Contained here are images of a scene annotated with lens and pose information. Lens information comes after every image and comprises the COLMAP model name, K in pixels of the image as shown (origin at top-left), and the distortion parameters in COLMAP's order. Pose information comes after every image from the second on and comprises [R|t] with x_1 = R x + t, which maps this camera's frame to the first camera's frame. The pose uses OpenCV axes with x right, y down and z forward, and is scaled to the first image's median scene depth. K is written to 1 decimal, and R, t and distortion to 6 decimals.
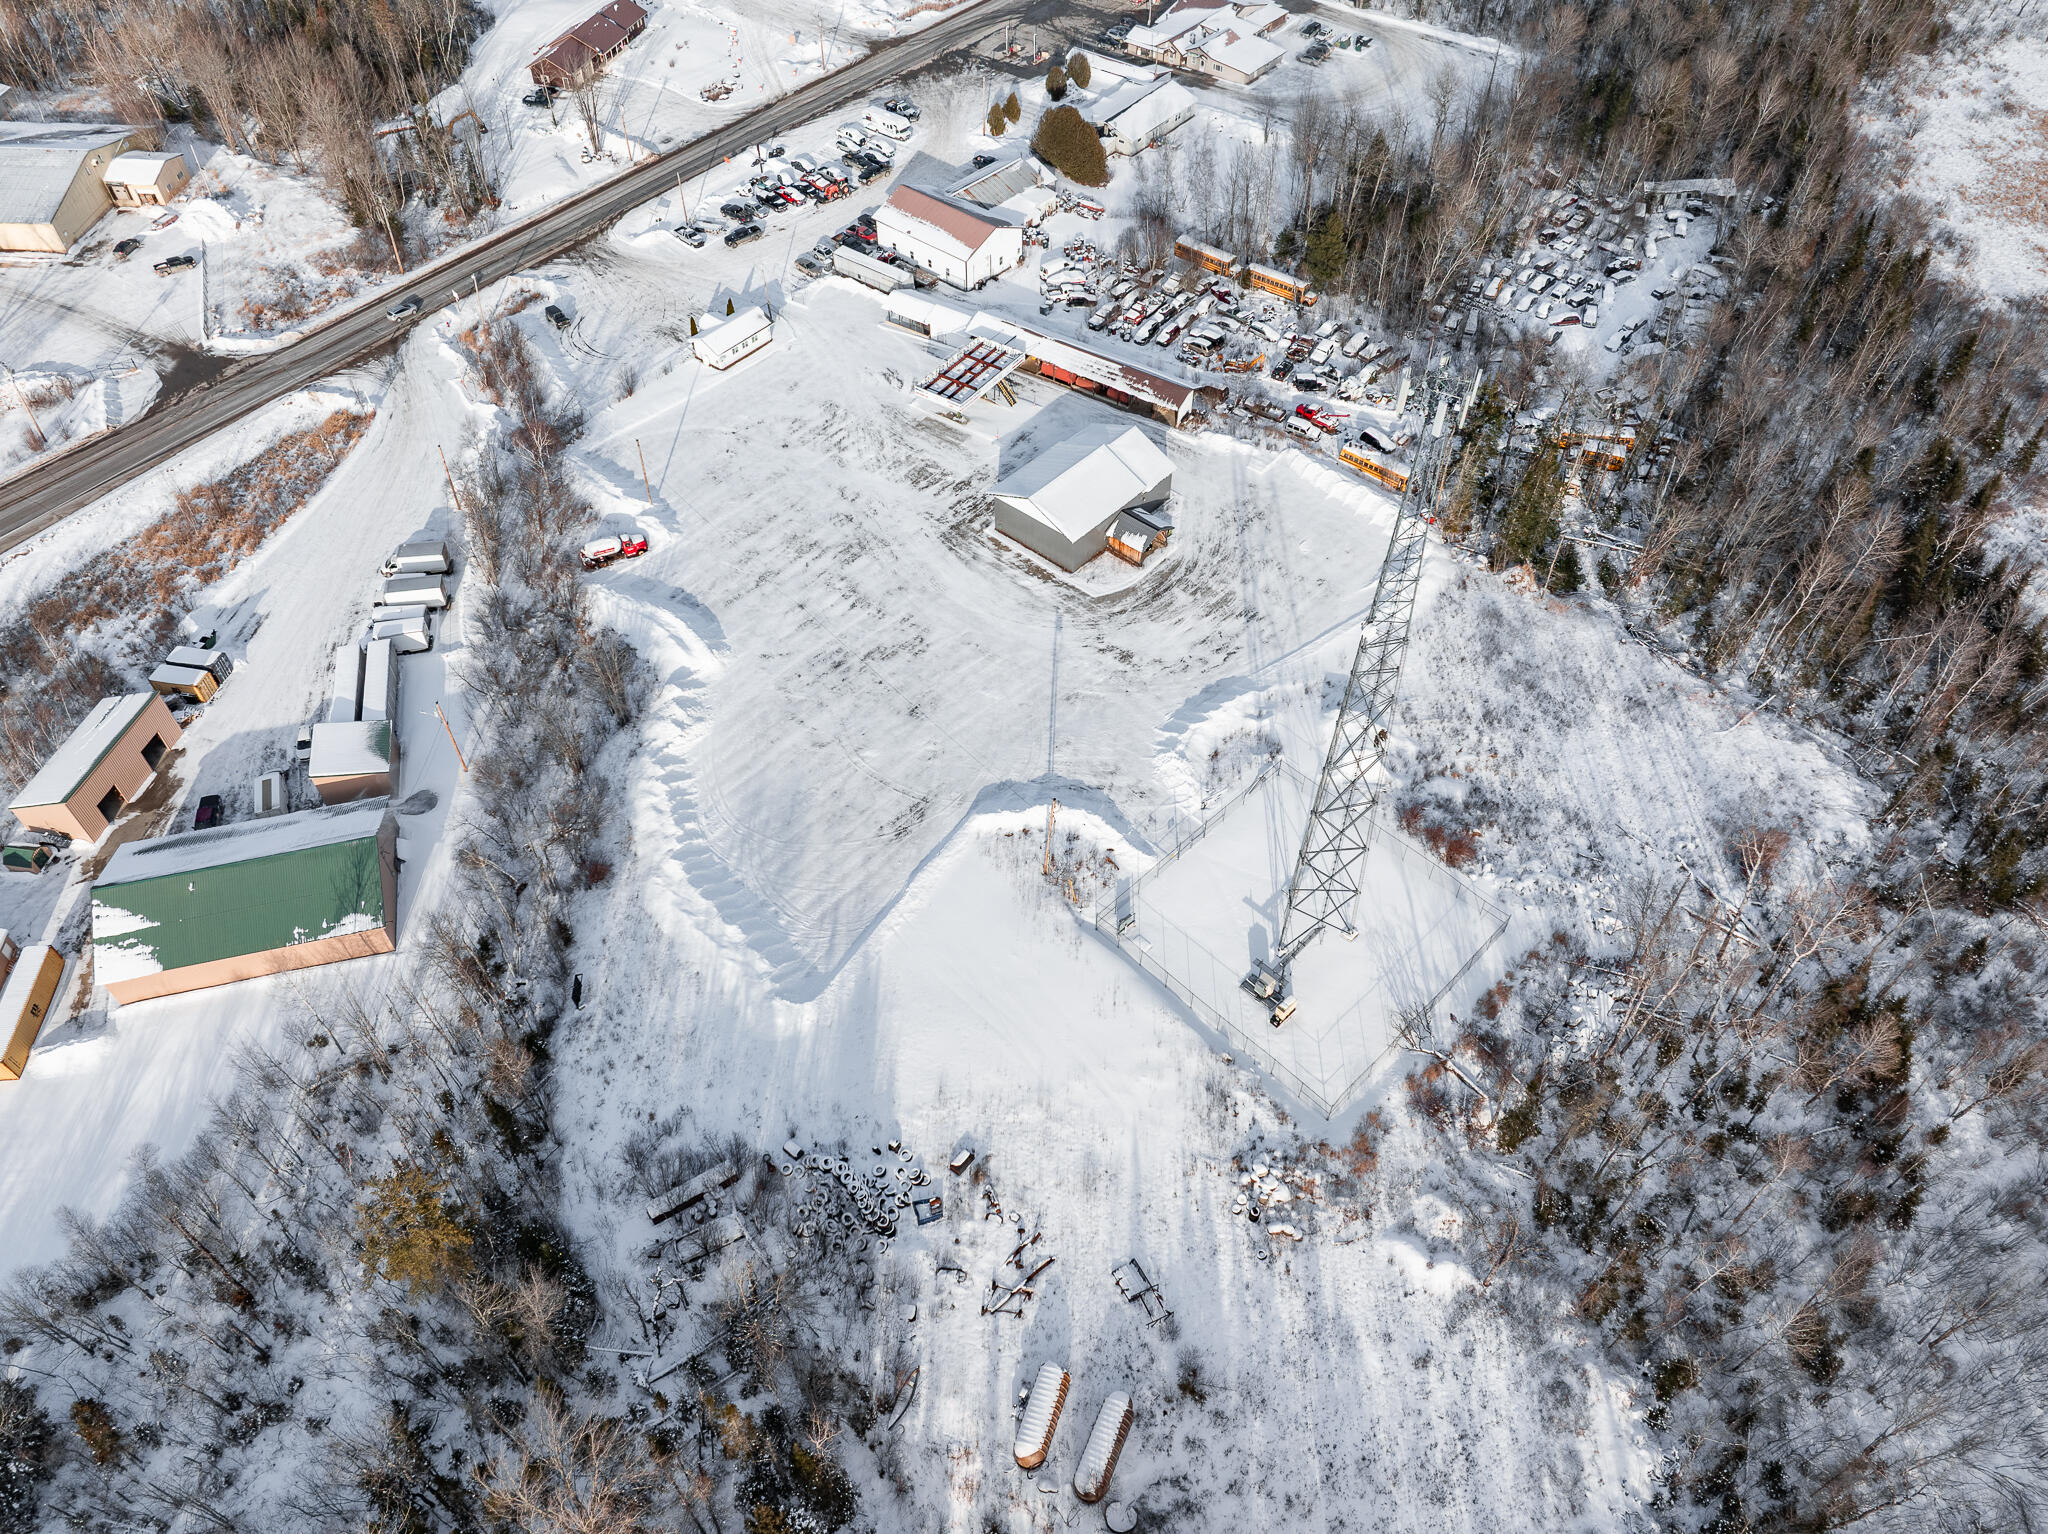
lens RADIAL K [[1460.3, 0, 1024.0], [0, 1460.3, 767.0], [0, 0, 1]] dist [-0.049657, 0.026097]
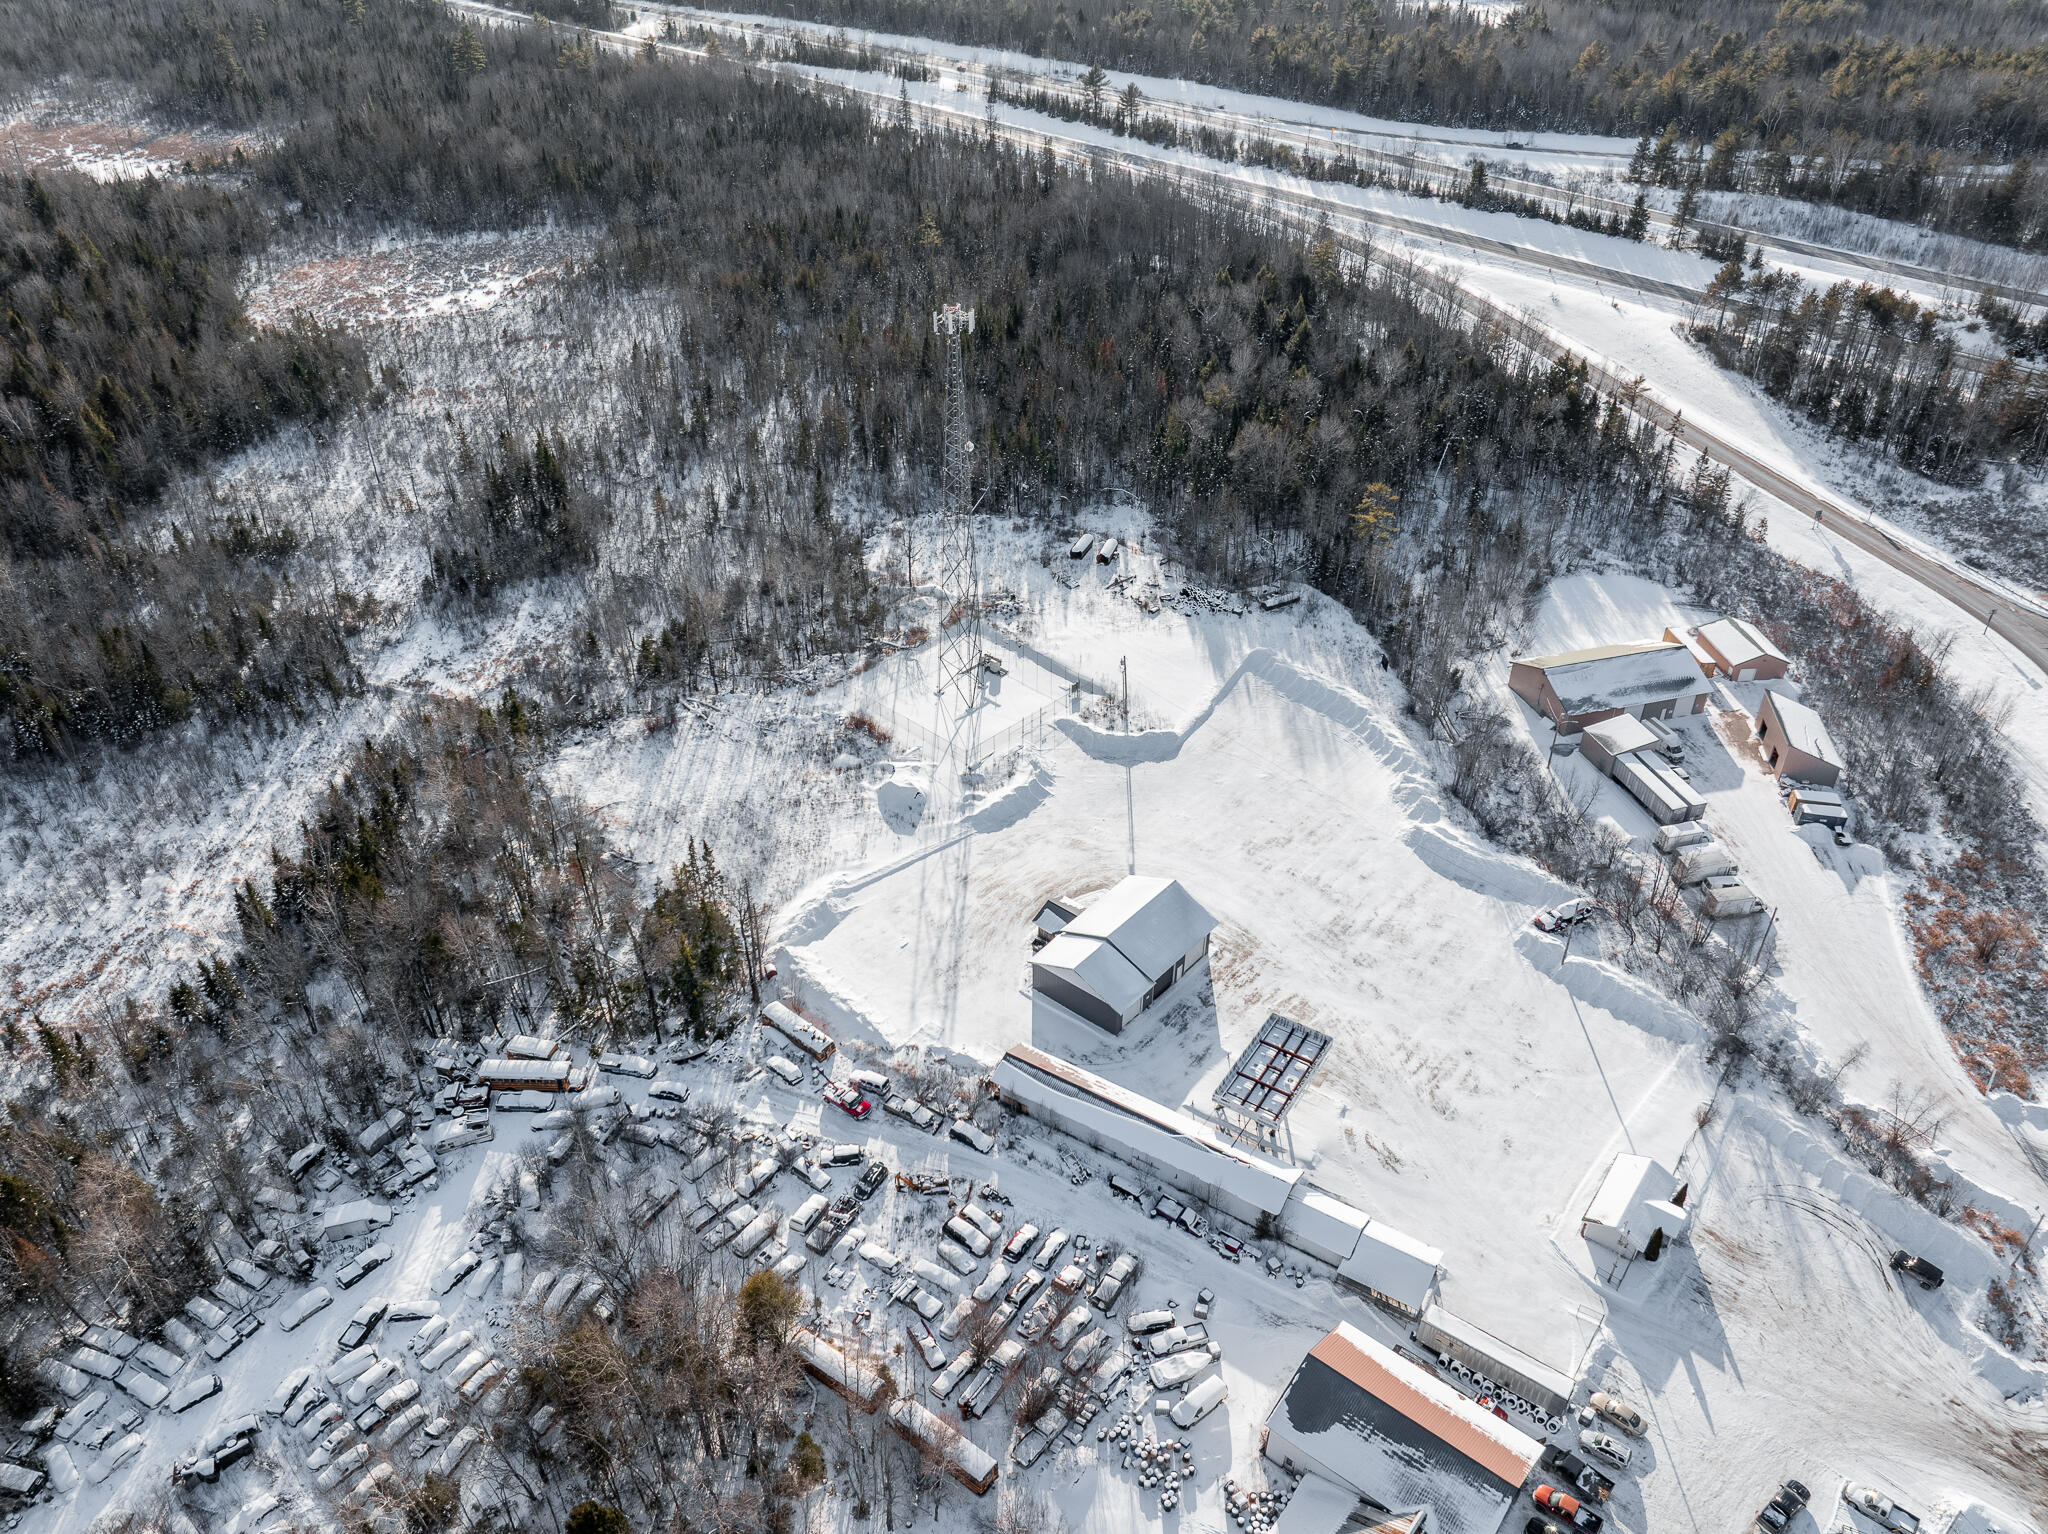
lens RADIAL K [[1460.3, 0, 1024.0], [0, 1460.3, 767.0], [0, 0, 1]] dist [-0.049657, 0.026097]
pose [[-0.999674, 0.013284, -0.021786, 0.134720], [-0.020099, 0.116054, 0.993040, -1.241645], [0.015720, 0.993154, -0.115749, 1.042669]]
